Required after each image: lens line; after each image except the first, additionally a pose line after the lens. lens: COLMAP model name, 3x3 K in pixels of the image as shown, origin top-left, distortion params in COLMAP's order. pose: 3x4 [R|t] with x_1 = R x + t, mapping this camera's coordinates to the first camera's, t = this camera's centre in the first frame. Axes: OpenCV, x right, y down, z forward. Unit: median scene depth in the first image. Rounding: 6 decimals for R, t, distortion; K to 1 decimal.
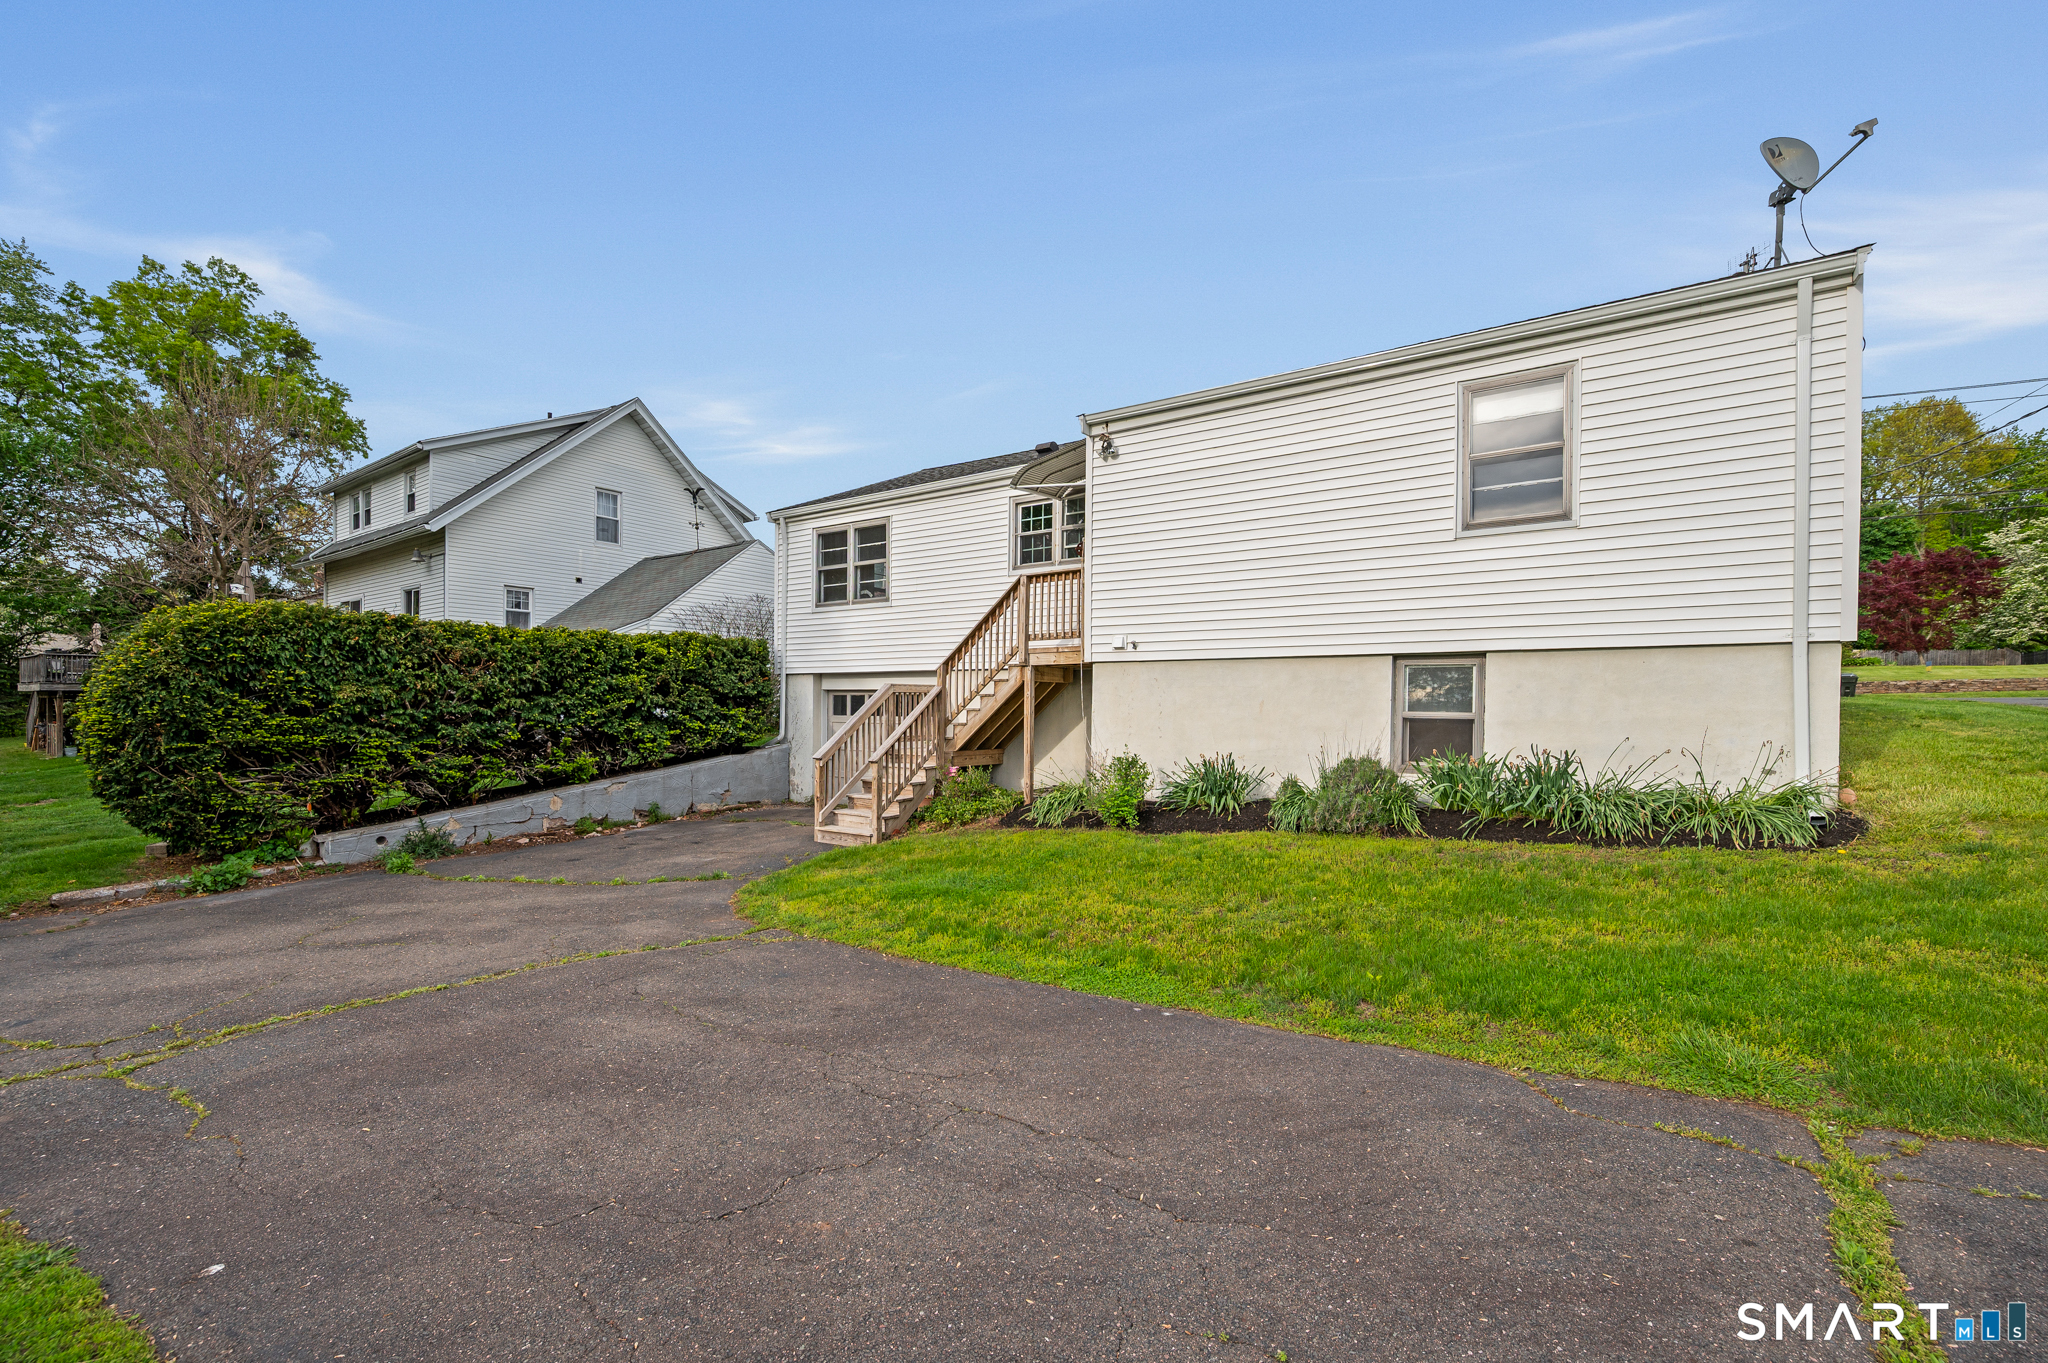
lens RADIAL K [[853.9, 0, 1047.6], [0, 853.9, 676.0], [0, 0, 1]] dist [-0.000988, 0.000009]
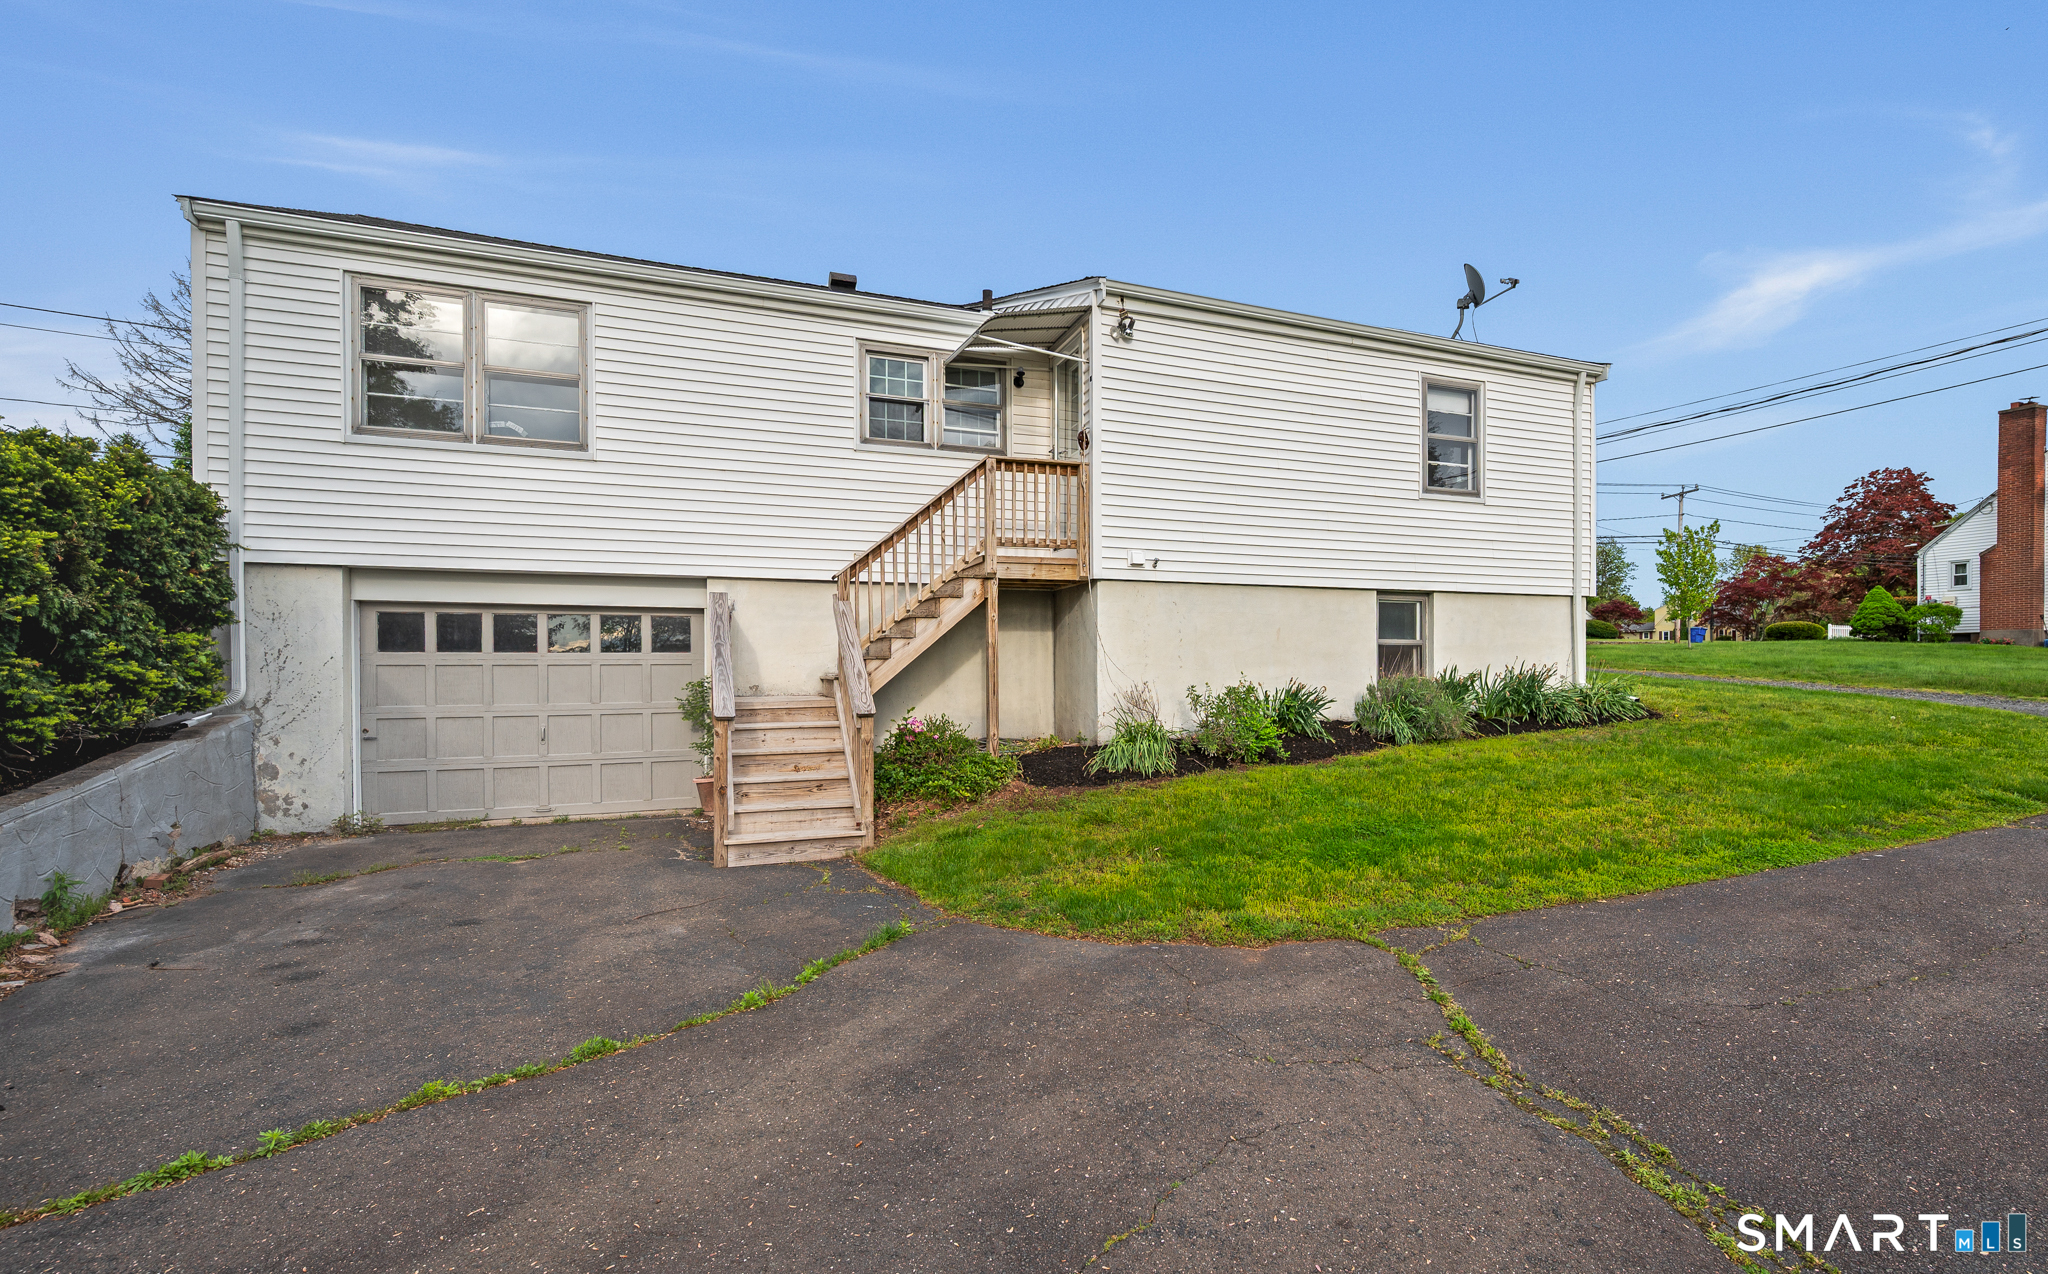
lens RADIAL K [[939.8, 0, 1024.0], [0, 939.8, 637.0], [0, 0, 1]] dist [0.000060, -0.000170]
pose [[0.559293, 0.019284, 0.828746, -0.735921], [-0.023729, 0.999692, -0.007249, 0.047731], [-0.828630, -0.015611, 0.559579, 0.545691]]
